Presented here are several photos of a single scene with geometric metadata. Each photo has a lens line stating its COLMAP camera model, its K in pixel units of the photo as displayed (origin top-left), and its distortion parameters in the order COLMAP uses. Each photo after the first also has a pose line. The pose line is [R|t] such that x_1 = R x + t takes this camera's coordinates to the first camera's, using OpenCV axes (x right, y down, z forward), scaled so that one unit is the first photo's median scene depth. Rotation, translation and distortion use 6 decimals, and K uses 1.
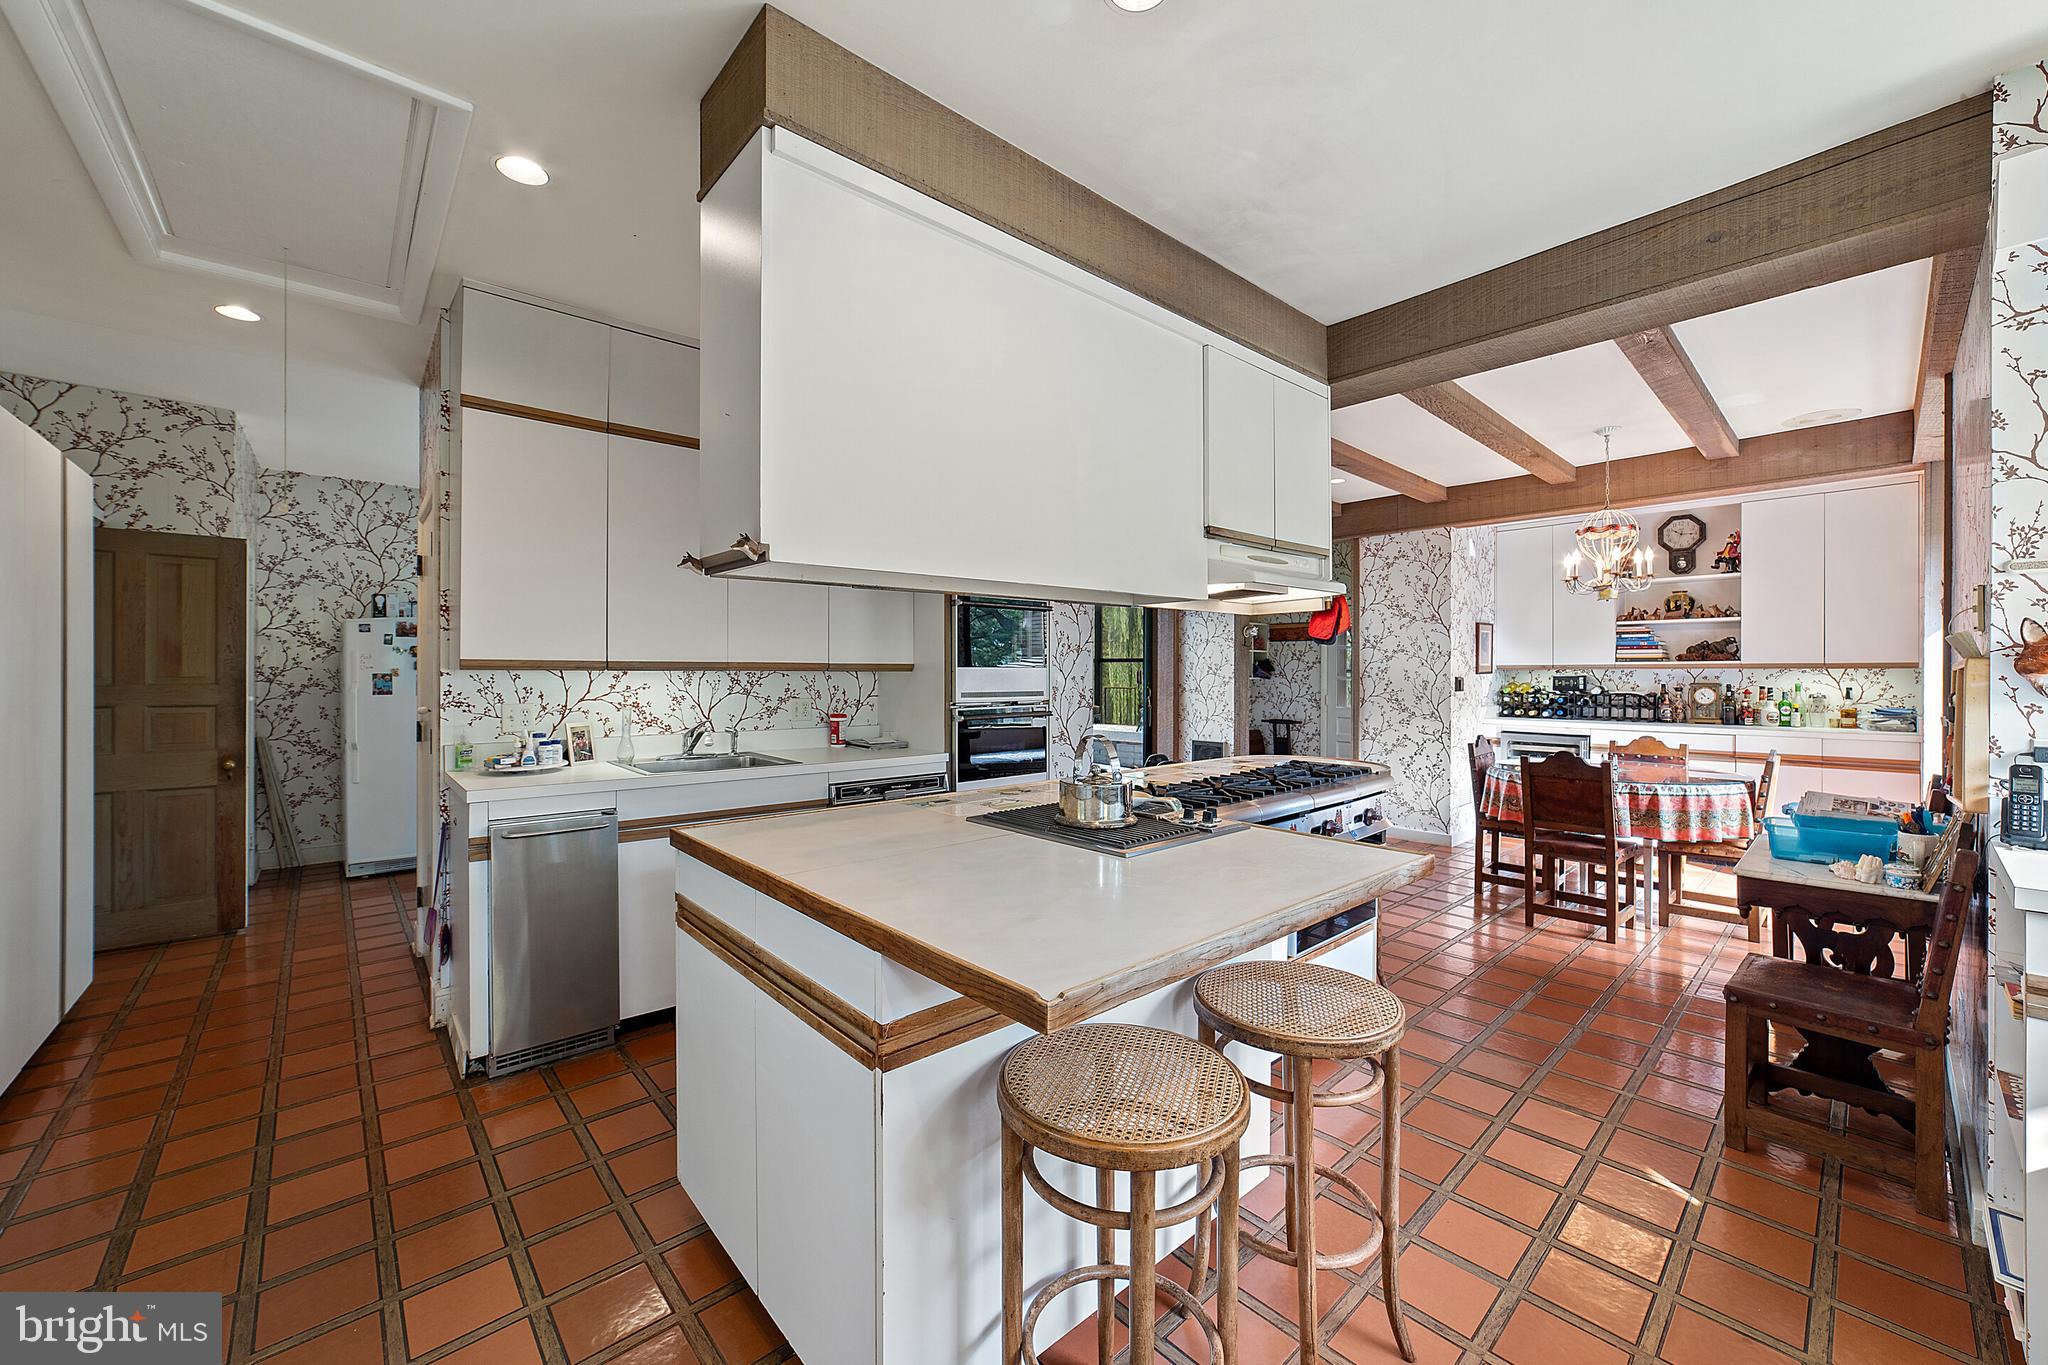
lens RADIAL K [[778.3, 0, 1023.1], [0, 778.3, 667.9], [0, 0, 1]] dist [-0.023577, 0.007562]
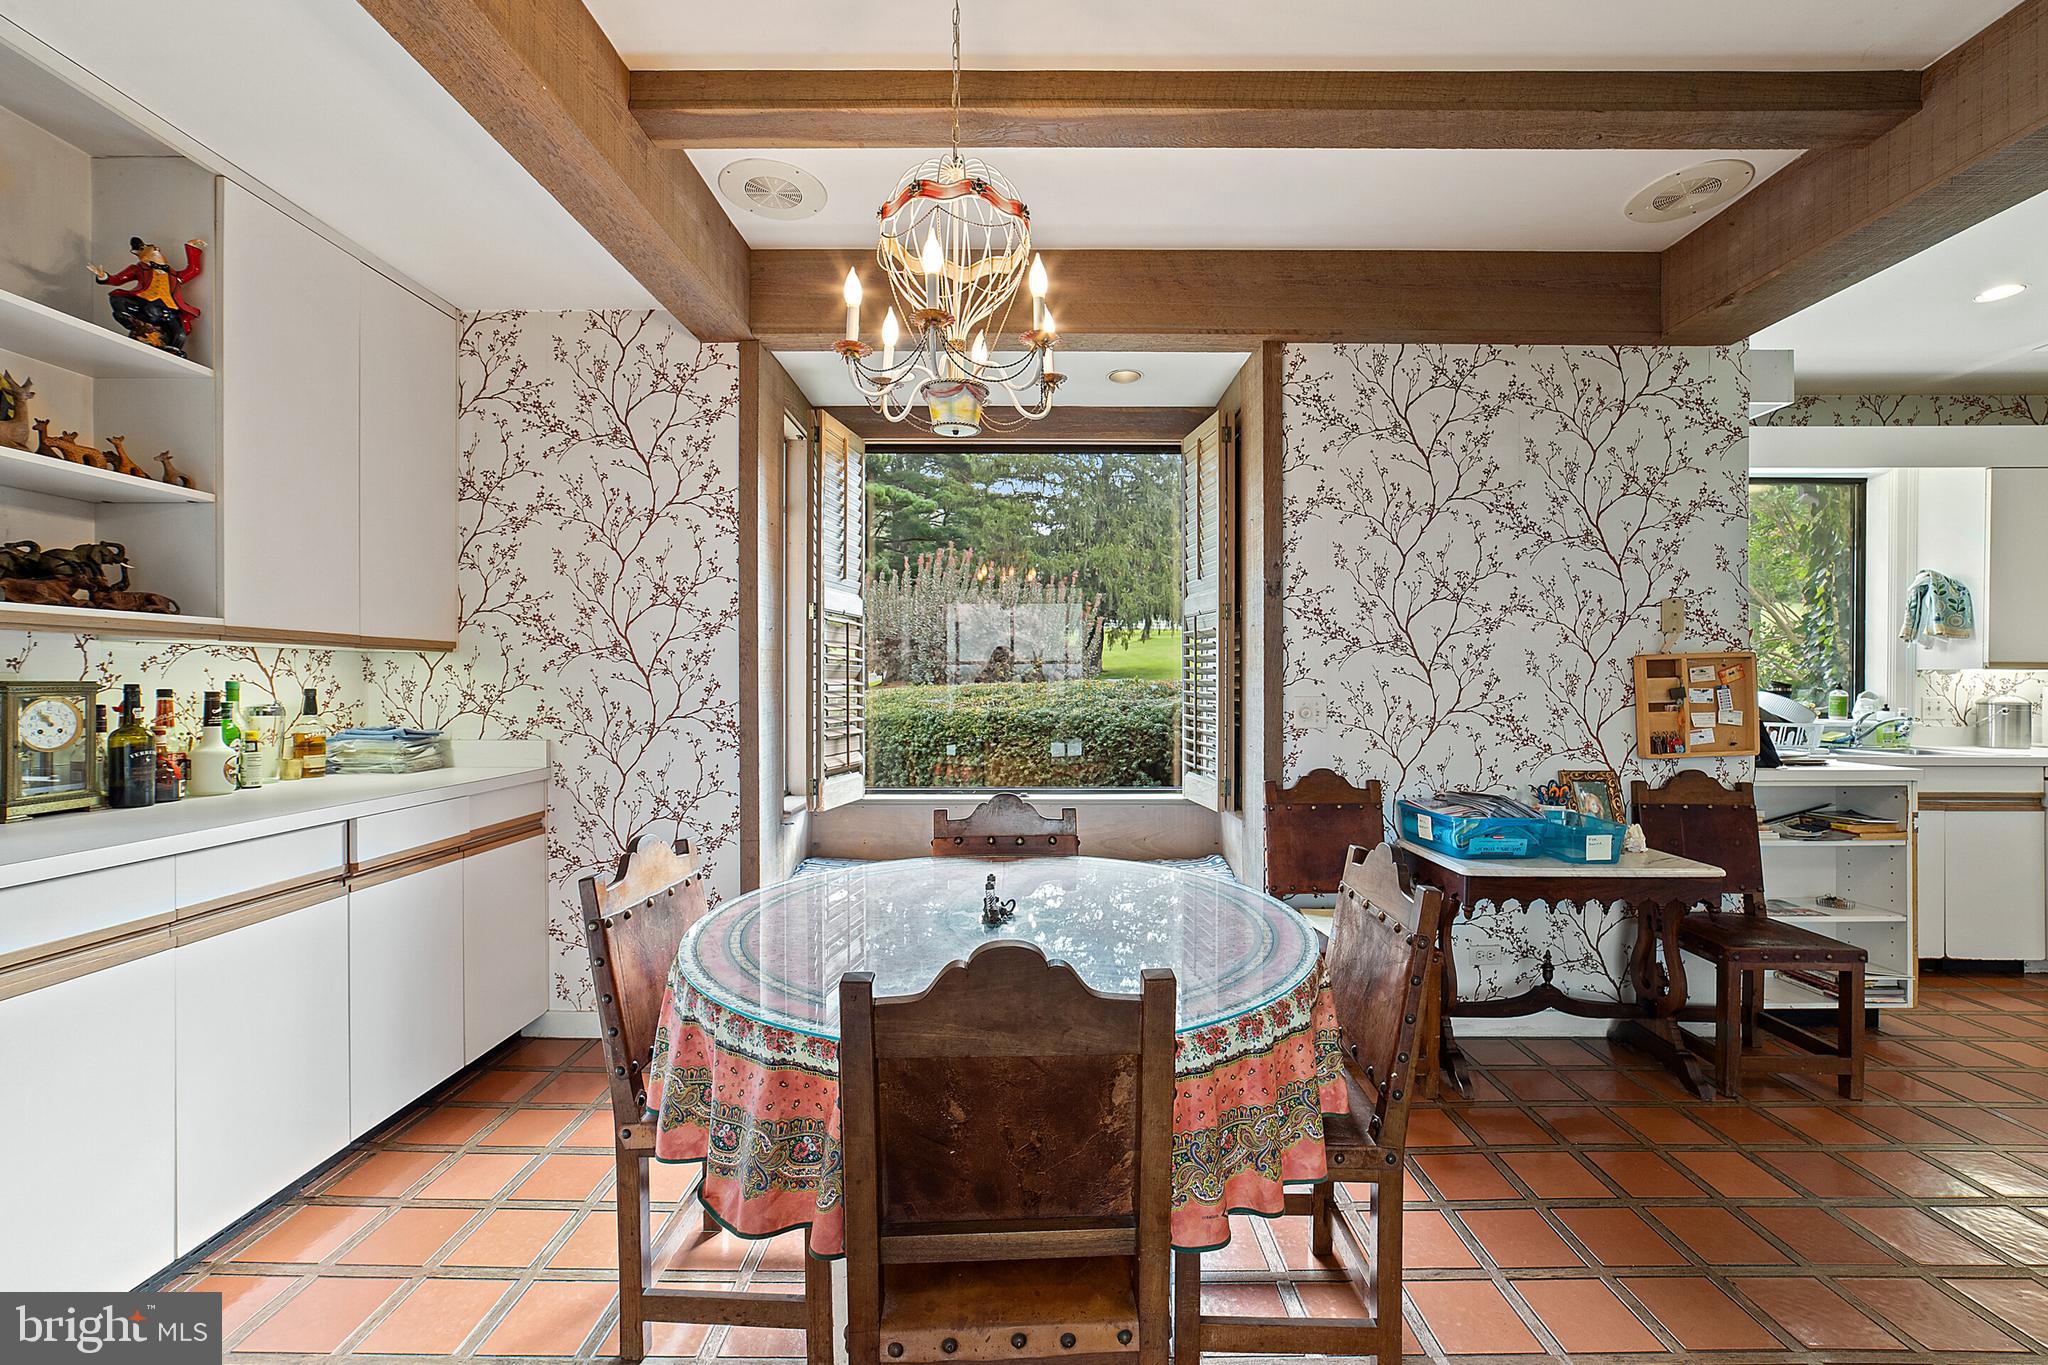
lens RADIAL K [[823.4, 0, 1029.9], [0, 823.4, 683.9], [0, 0, 1]] dist [-0.026571, 0.010028]
pose [[-0.737375, -0.002530, 0.675479, 0.373637], [-0.005431, 0.999983, -0.002183, 0.018784], [-0.675461, -0.005279, -0.737376, 0.956442]]
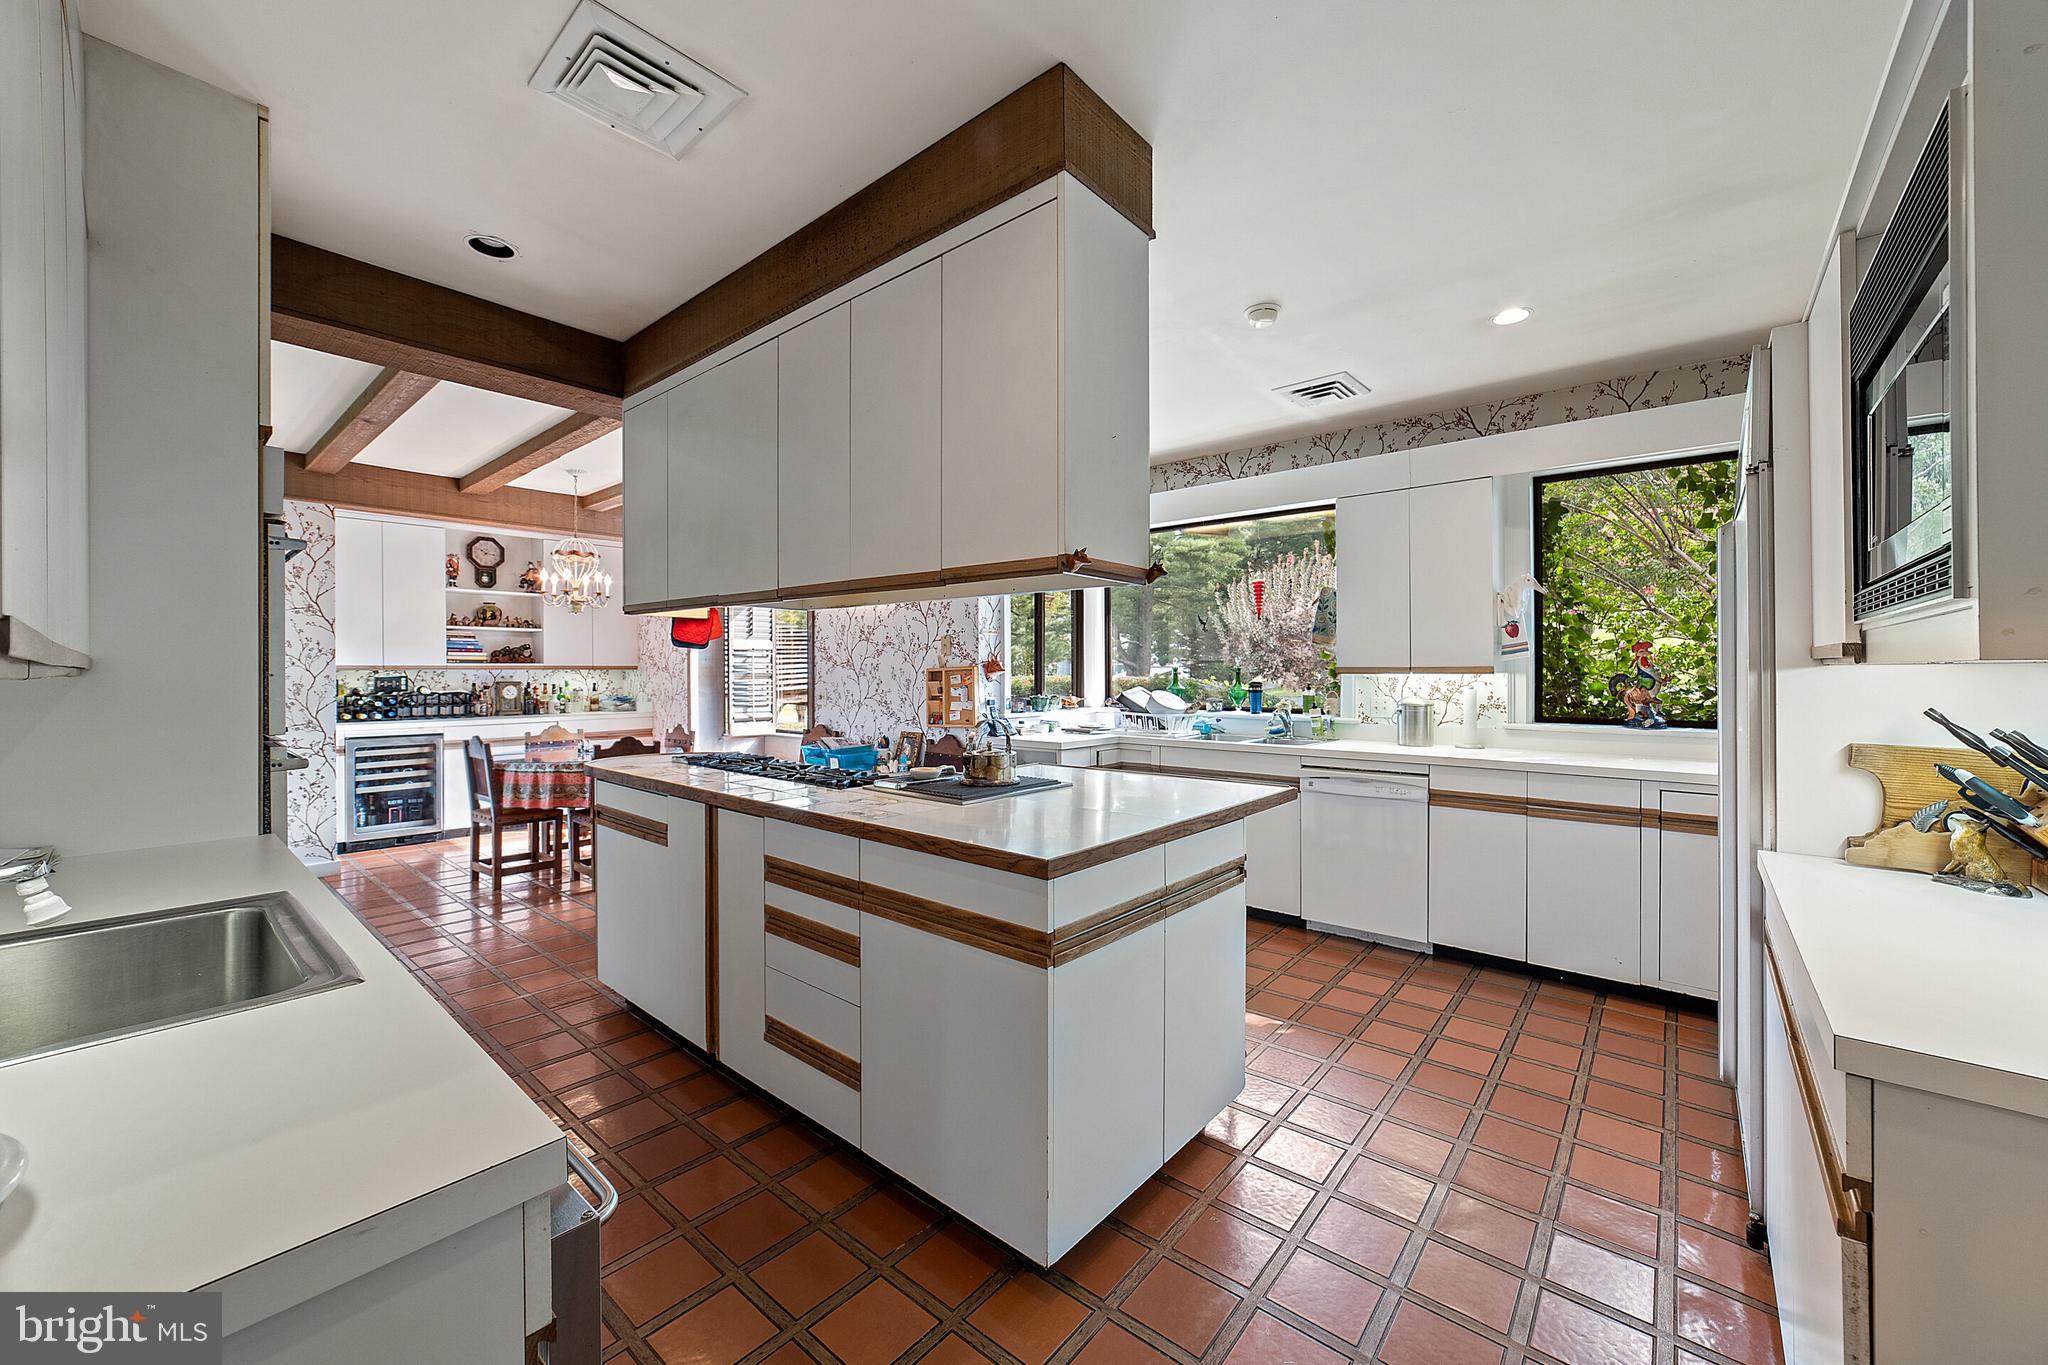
lens RADIAL K [[778.3, 0, 1023.1], [0, 778.3, 667.9], [0, 0, 1]] dist [-0.023577, 0.007562]
pose [[-0.129576, 0.002816, 0.991565, -0.408886], [-0.002885, 0.999991, -0.003217, -0.000094], [-0.991565, -0.003278, -0.129567, 0.351996]]
